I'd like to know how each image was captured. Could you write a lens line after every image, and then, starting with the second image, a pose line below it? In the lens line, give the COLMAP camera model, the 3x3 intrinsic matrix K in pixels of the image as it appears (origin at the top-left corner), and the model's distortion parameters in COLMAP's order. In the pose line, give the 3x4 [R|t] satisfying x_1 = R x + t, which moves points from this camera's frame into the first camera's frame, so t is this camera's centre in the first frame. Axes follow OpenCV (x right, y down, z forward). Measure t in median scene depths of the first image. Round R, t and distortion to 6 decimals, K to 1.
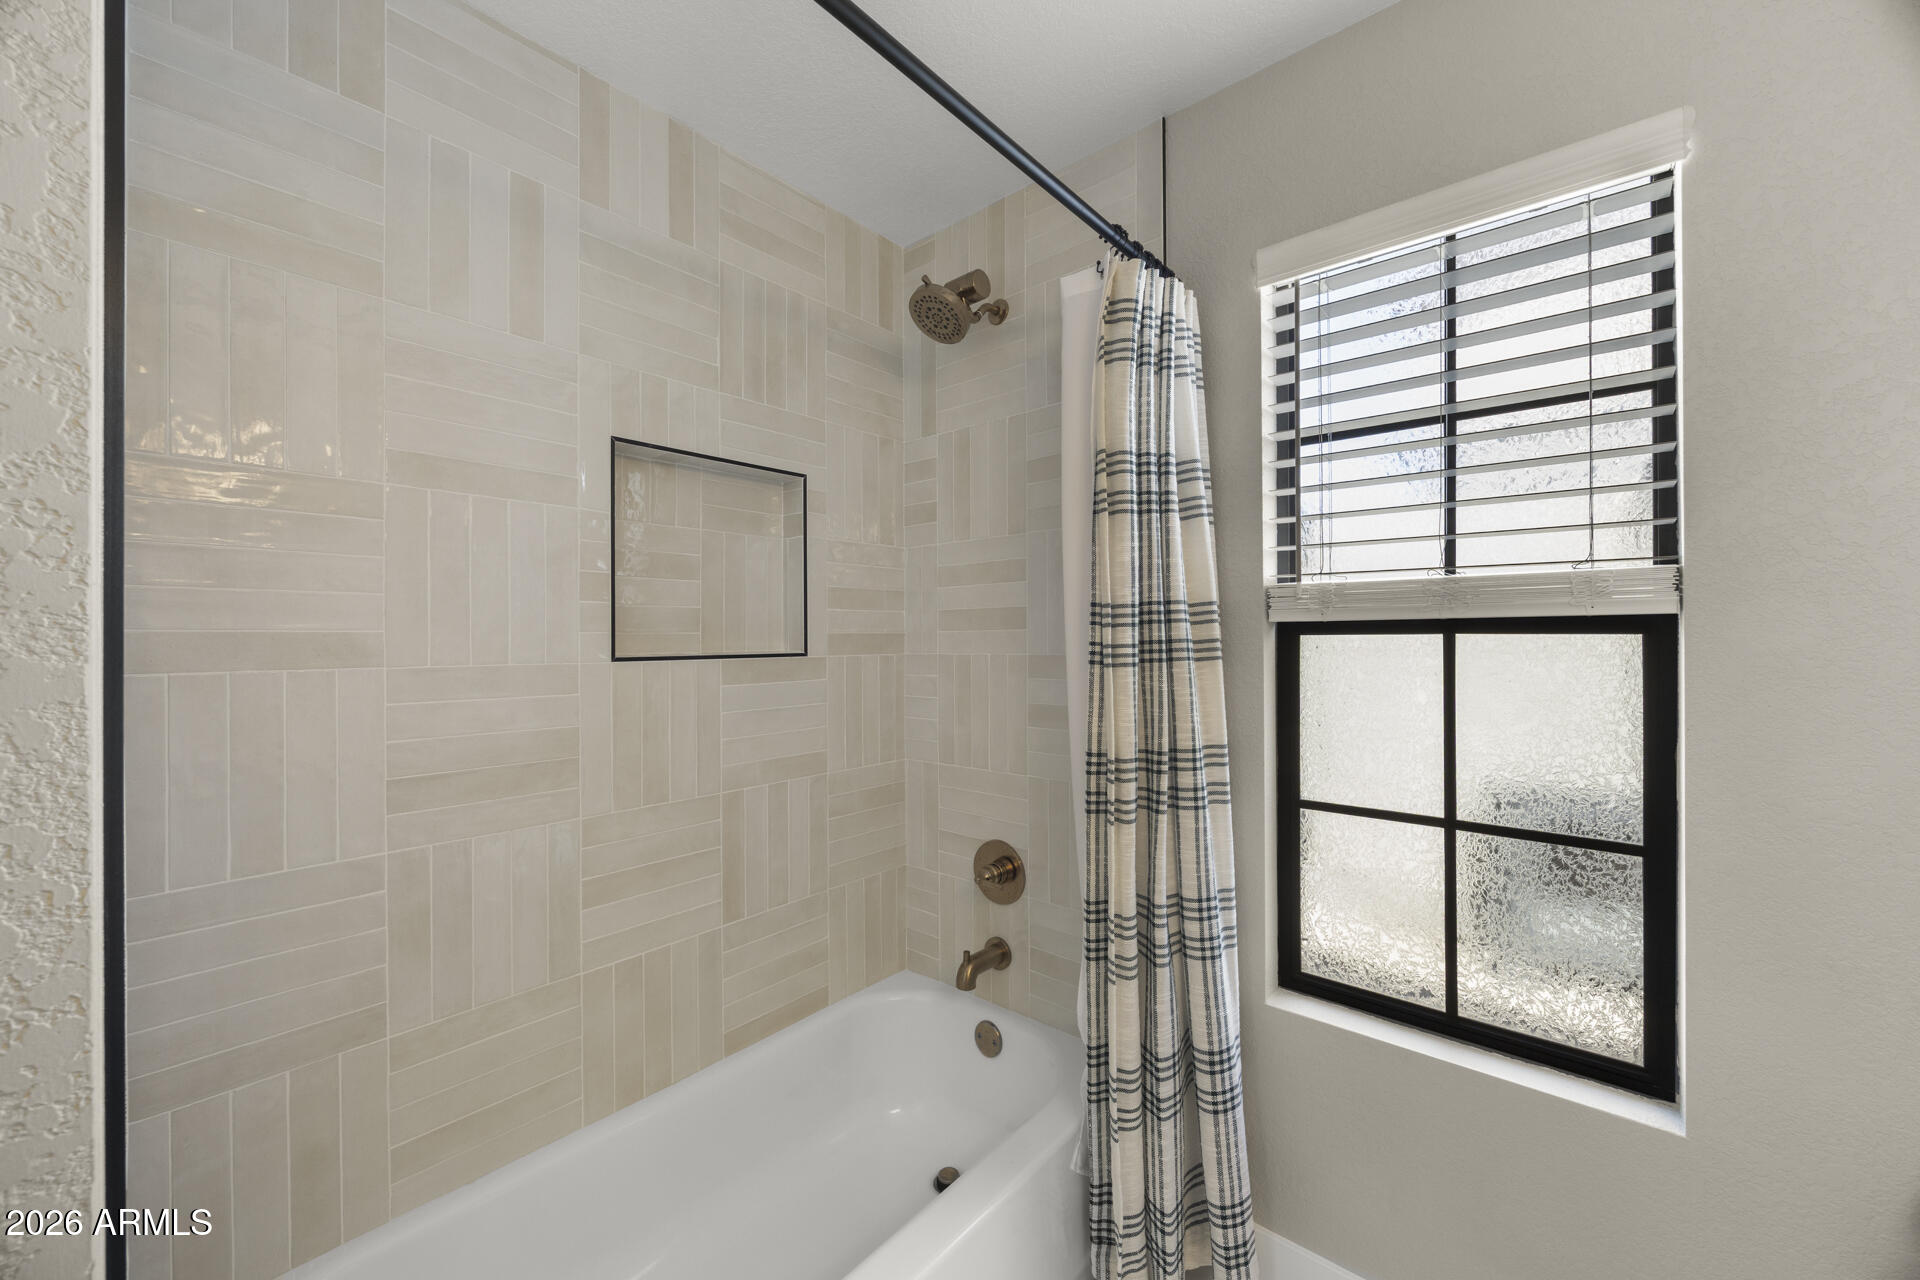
lens RADIAL K [[721.0, 0, 960.0], [0, 721.0, 640.0], [0, 0, 1]] dist [-0.003990, 0.000043]
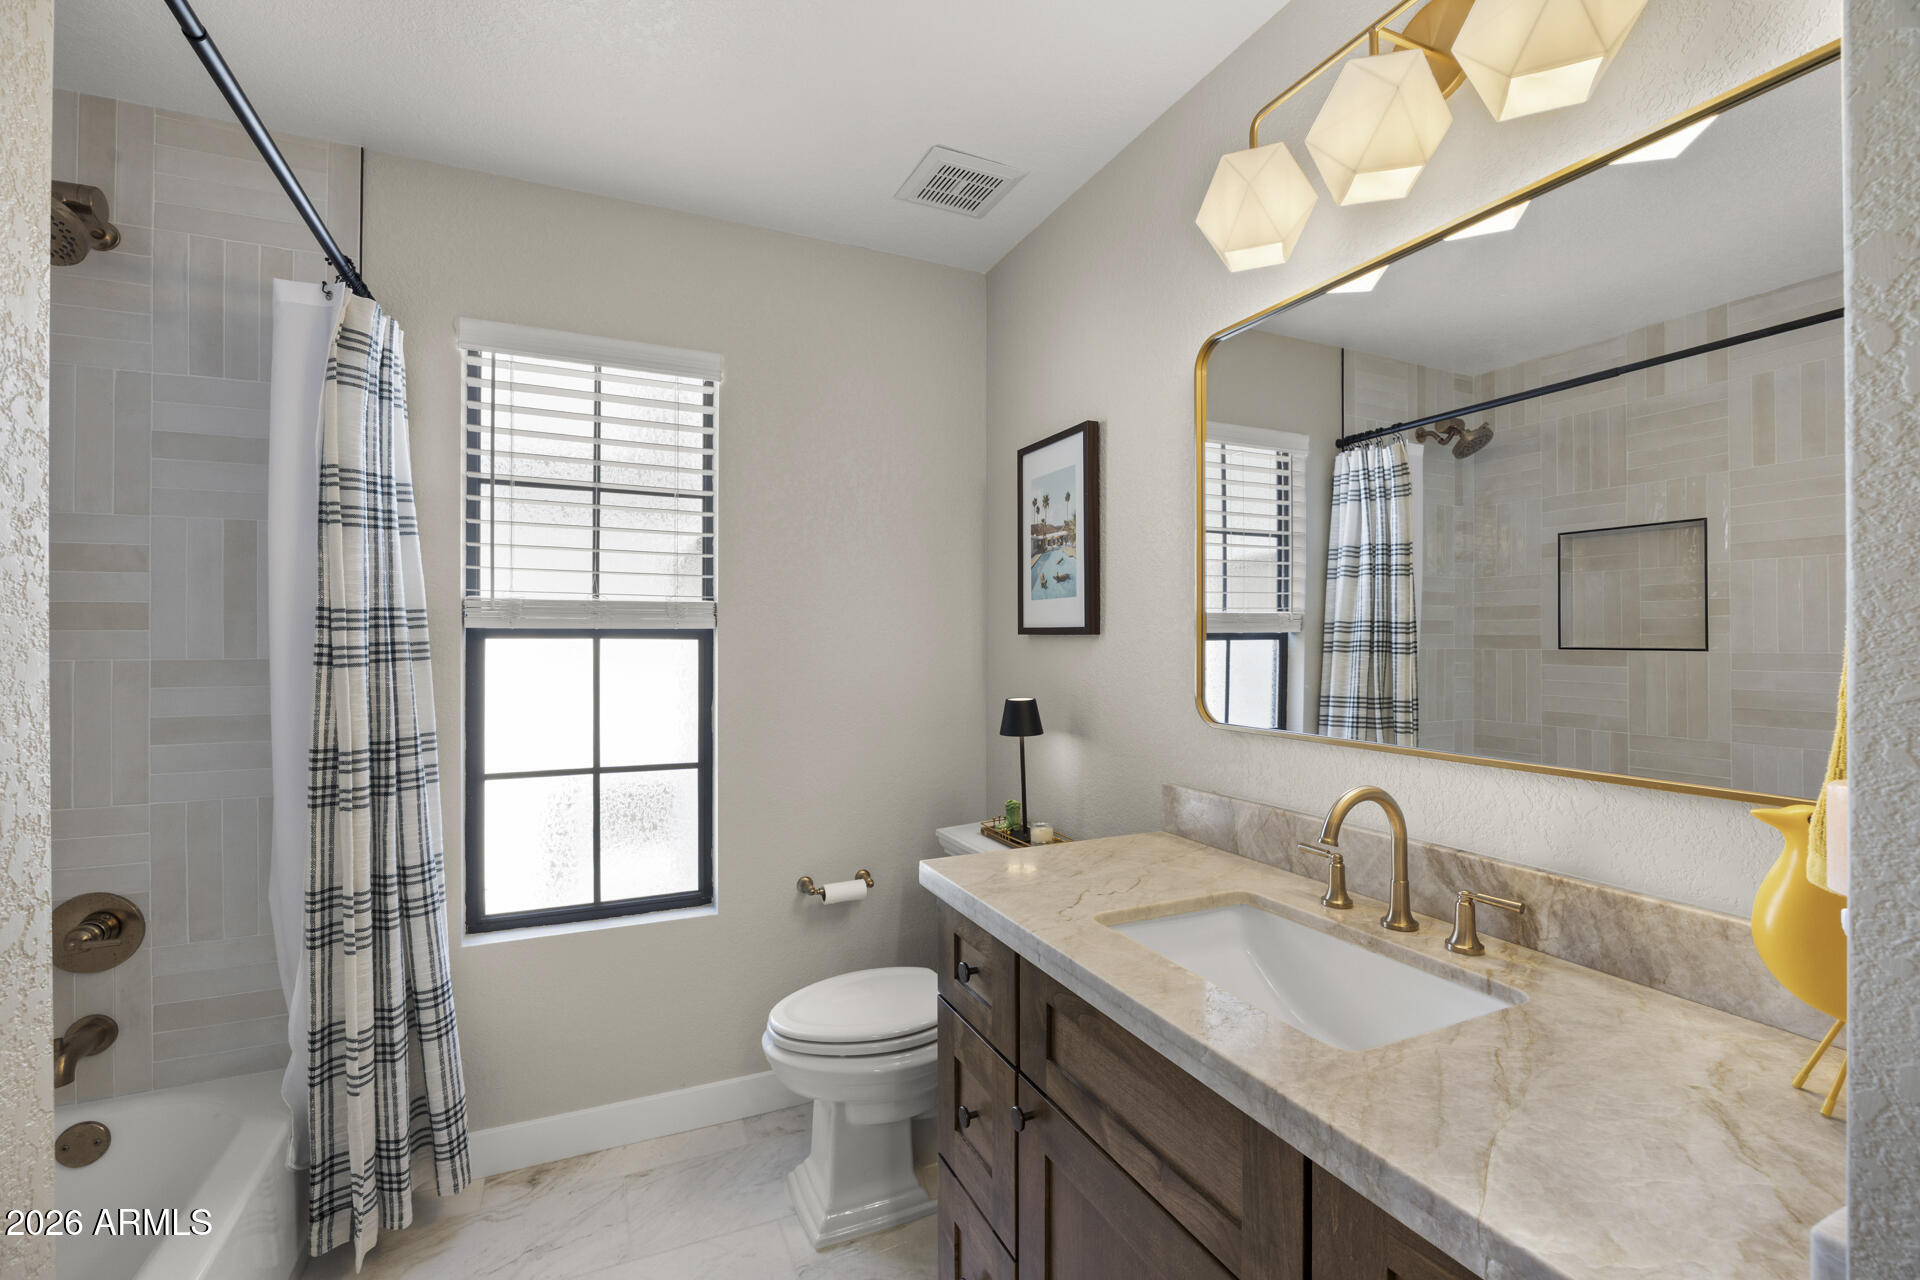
lens RADIAL K [[830.0, 0, 963.6], [0, 830.0, 632.1], [0, 0, 1]] dist [-0.001638, 0.000521]
pose [[0.402228, 0.013940, 0.915434, -0.547240], [0.000152, 0.999883, -0.015293, 0.003835], [-0.915540, 0.006290, 0.402178, -0.346435]]
